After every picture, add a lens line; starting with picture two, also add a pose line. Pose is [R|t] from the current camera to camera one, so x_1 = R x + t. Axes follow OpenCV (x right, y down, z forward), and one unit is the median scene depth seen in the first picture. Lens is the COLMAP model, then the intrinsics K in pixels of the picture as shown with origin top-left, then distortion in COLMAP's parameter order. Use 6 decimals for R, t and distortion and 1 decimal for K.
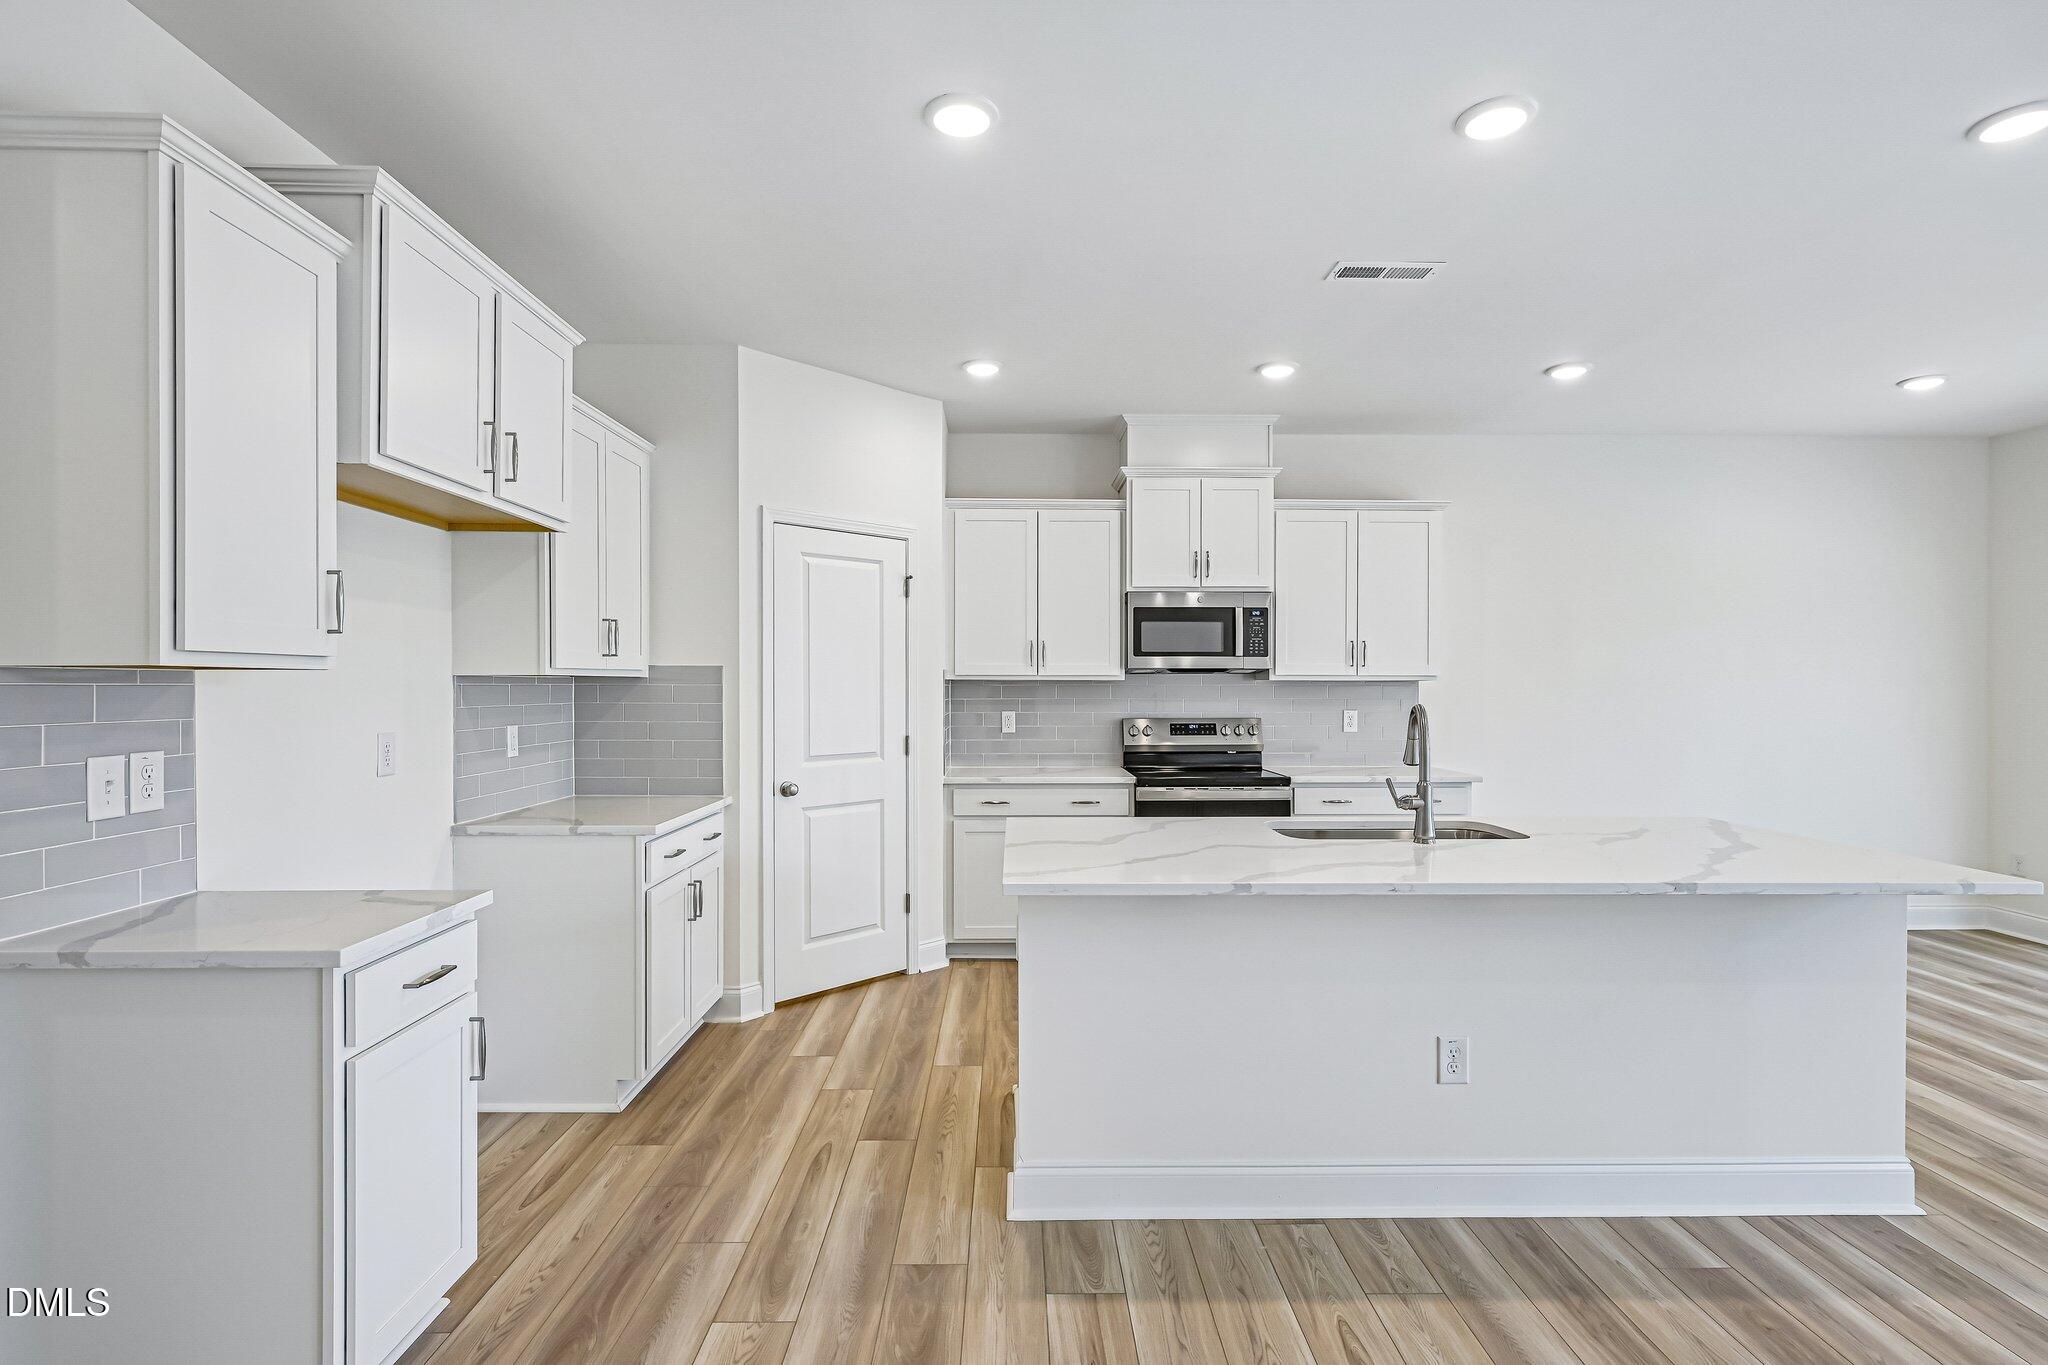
lens RADIAL K [[1013.7, 0, 1047.8], [0, 1013.7, 685.0], [0, 0, 1]] dist [0.001508, 0.000363]
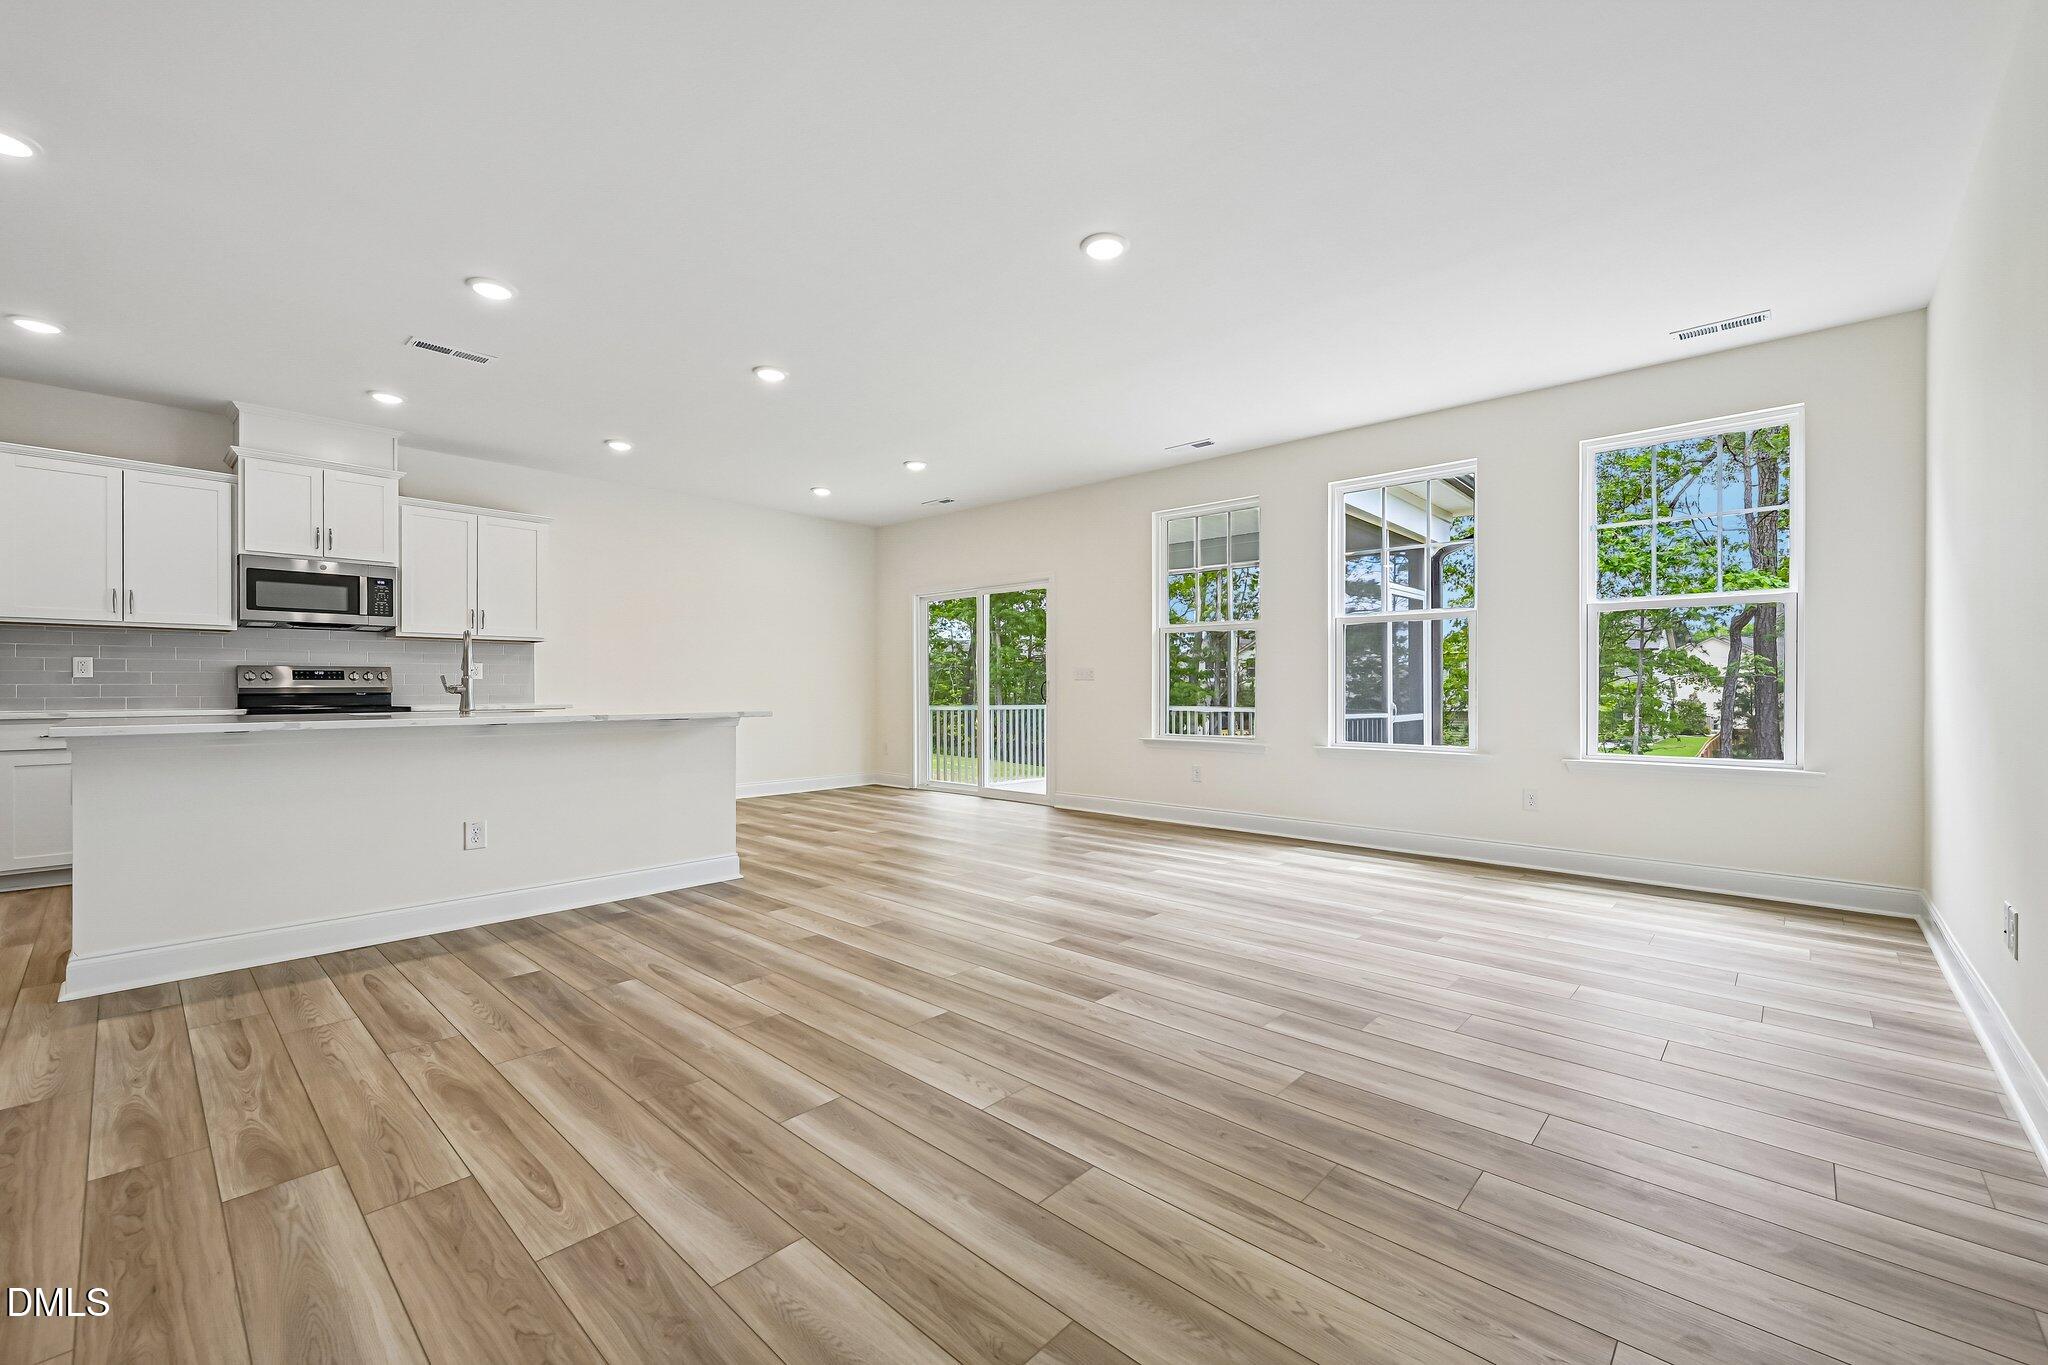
lens RADIAL K [[810.2, 0, 1036.0], [0, 810.2, 686.7], [0, 0, 1]] dist [0.003776, 0.000642]
pose [[0.691228, -0.002636, 0.722632, 0.040642], [0.004705, 0.999989, -0.000853, 0.075990], [-0.722621, 0.003989, 0.691233, -0.356462]]
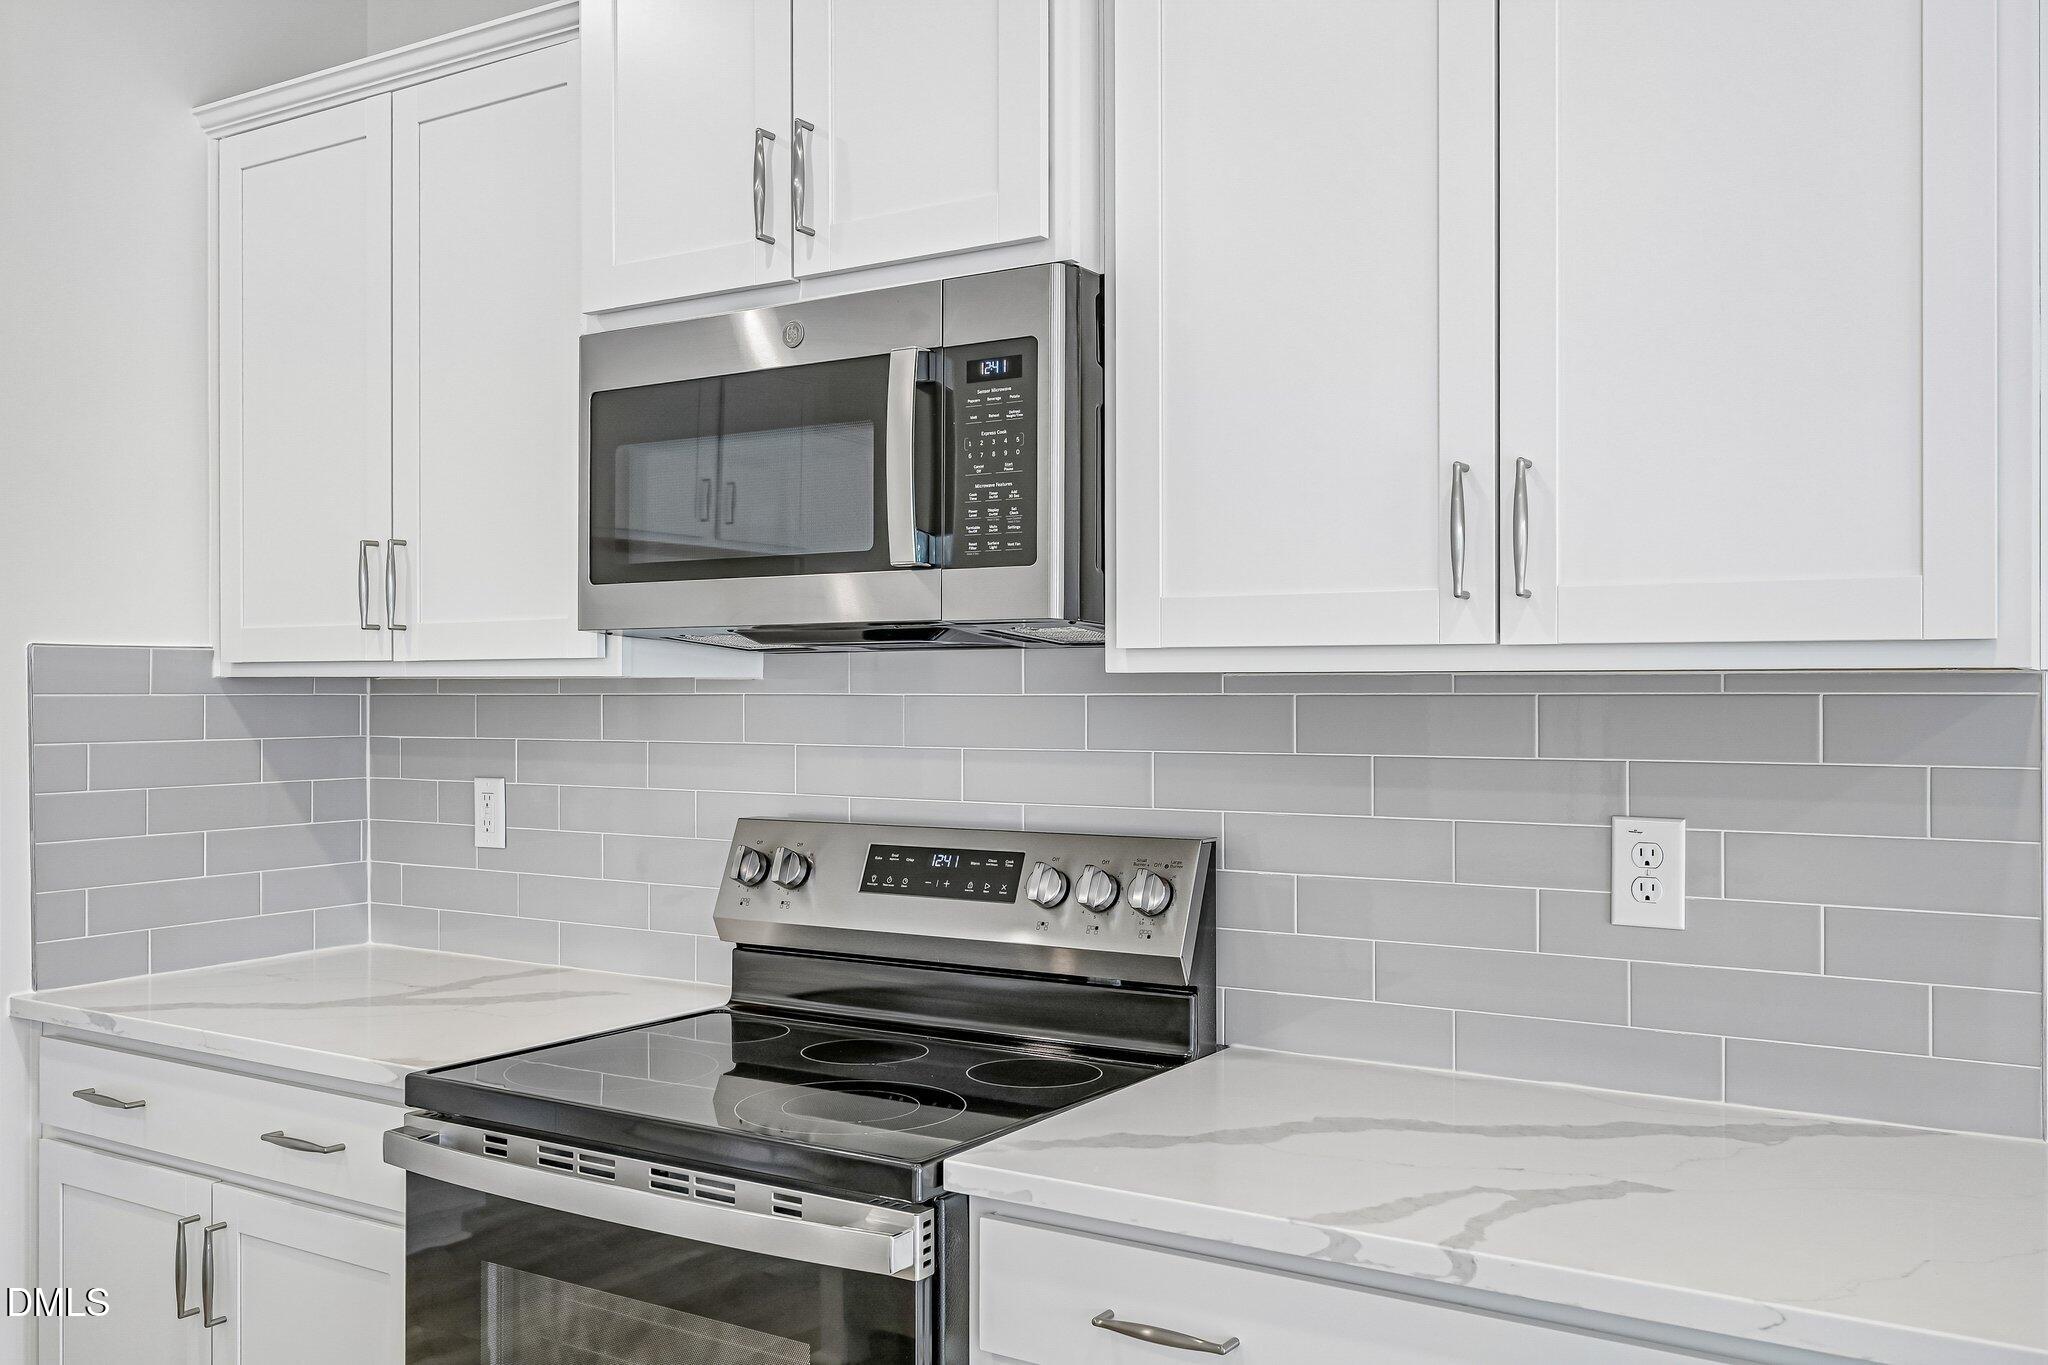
lens RADIAL K [[1762.0, 0, 1024.0], [0, 1762.0, 682.5], [0, 0, 1]] dist [-0.005245, -0.004437]
pose [[0.824110, -0.003855, -0.566416, 0.494700], [0.003210, 0.999993, -0.002135, -0.002274], [0.566420, -0.000059, 0.824116, 0.799865]]
